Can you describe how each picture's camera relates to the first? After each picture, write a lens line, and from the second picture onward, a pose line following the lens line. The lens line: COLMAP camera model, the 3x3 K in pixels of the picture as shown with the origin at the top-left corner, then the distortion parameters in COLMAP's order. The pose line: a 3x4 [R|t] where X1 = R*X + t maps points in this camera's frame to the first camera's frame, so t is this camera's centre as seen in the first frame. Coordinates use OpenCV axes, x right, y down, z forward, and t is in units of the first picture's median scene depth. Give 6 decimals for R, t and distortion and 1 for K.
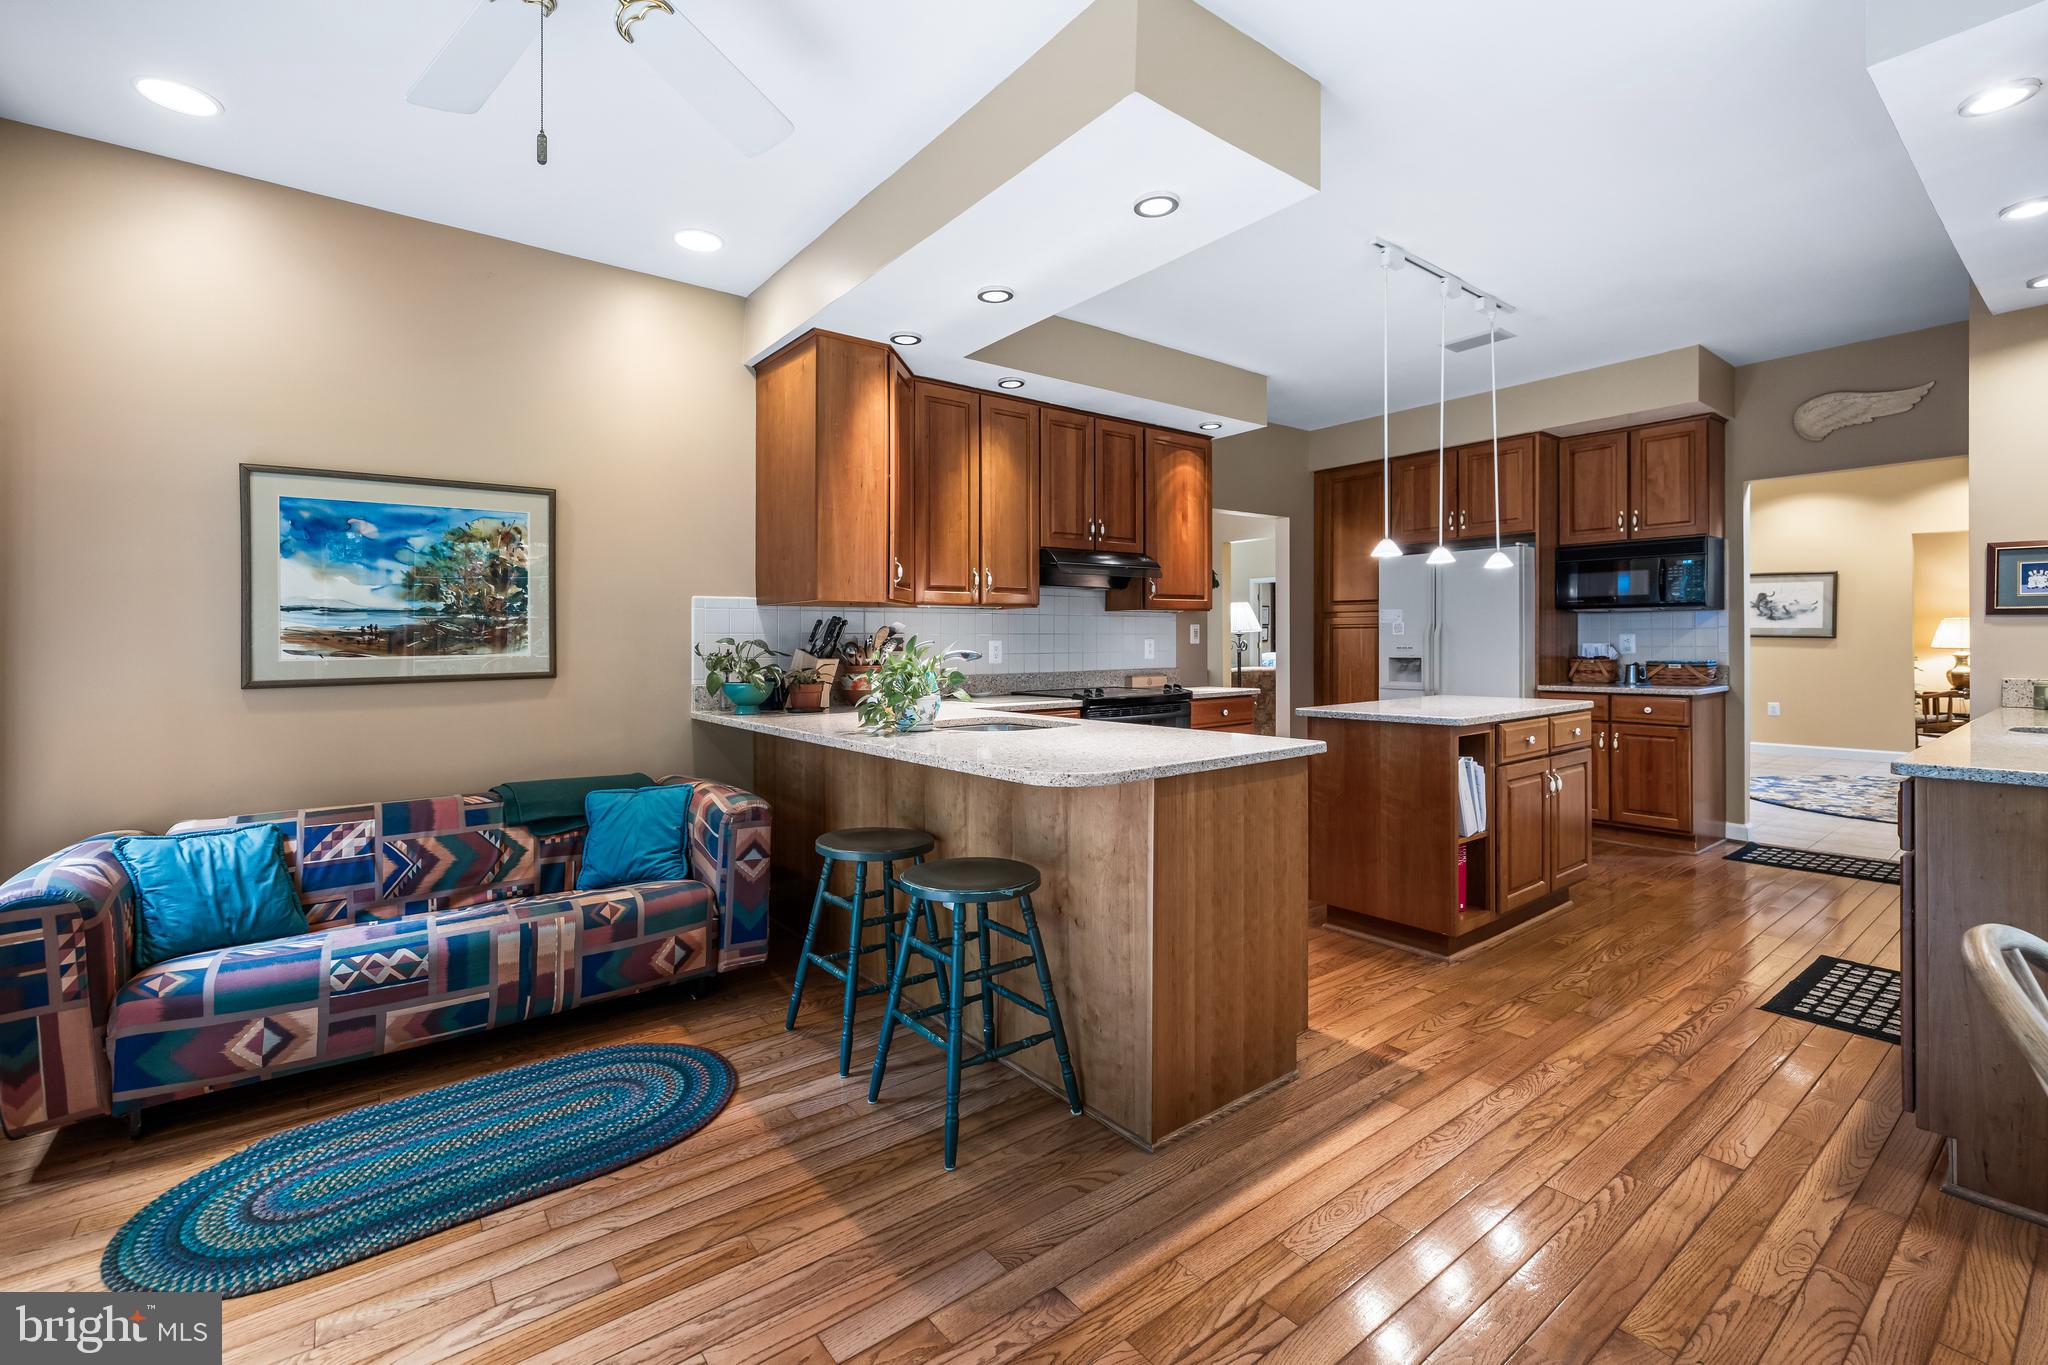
lens RADIAL K [[875.3, 0, 1001.9], [0, 875.3, 635.4], [0, 0, 1]] dist [-0.000889, 0.001610]
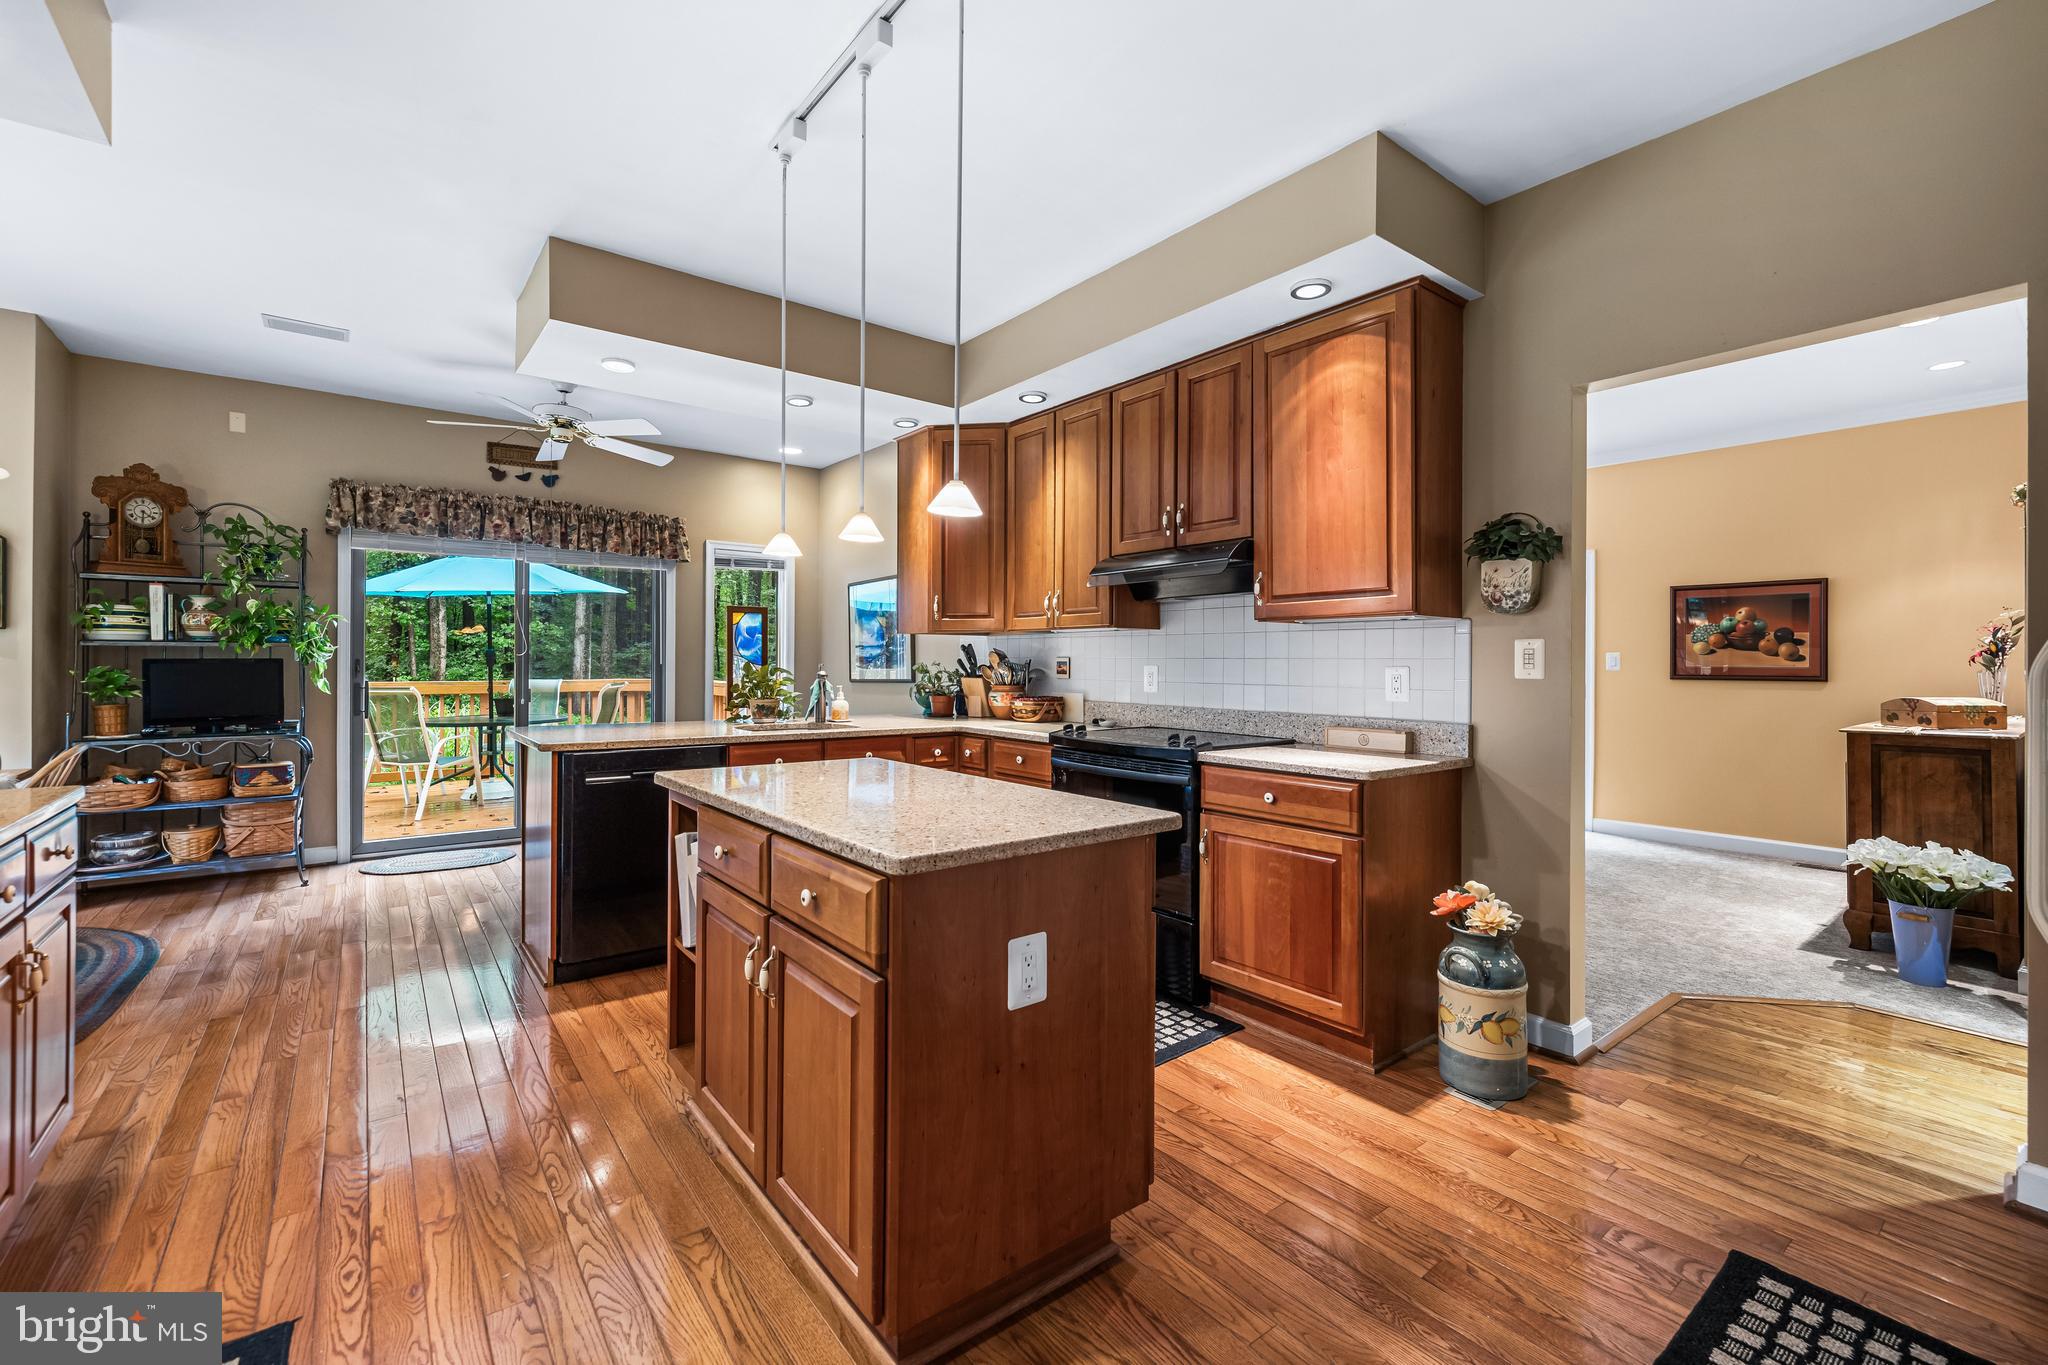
lens RADIAL K [[875.3, 0, 1028.0], [0, 875.3, 647.0], [0, 0, 1]] dist [-0.000889, 0.001610]
pose [[0.011498, -0.009212, -0.999891, 1.350596], [0.002247, 0.999955, -0.009187, -0.008145], [0.999931, -0.002141, 0.011518, 1.374024]]
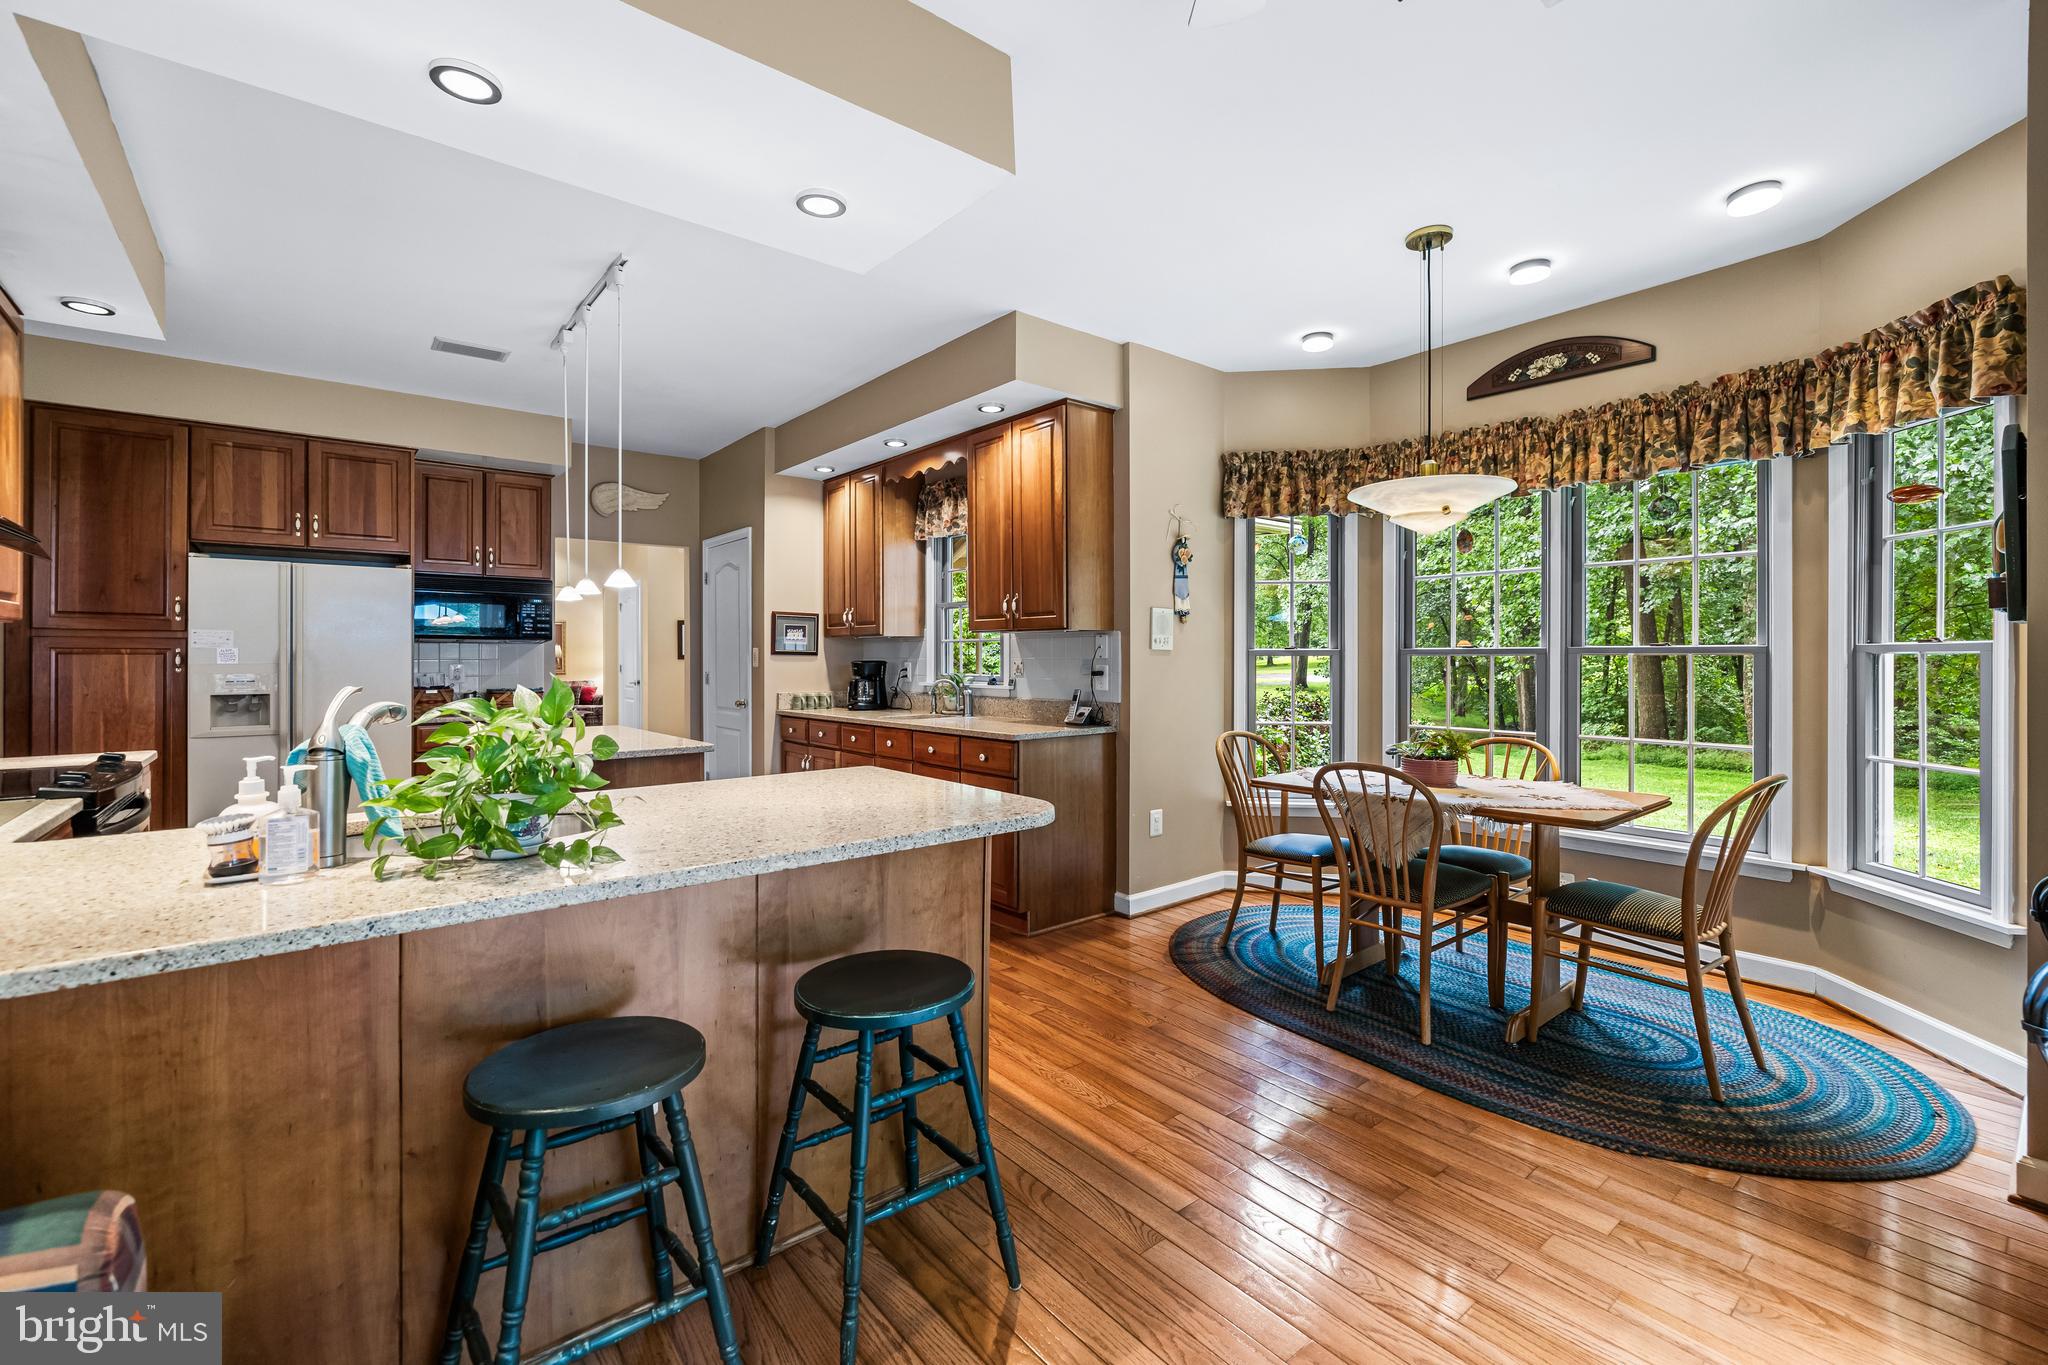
lens RADIAL K [[875.3, 0, 1013.5], [0, 875.3, 663.5], [0, 0, 1]] dist [-0.000889, 0.001610]
pose [[-0.031365, 0.000944, 0.999508, -0.621463], [-0.007100, 0.999974, -0.001167, -0.009314], [-0.999483, -0.007133, -0.031357, 0.684933]]
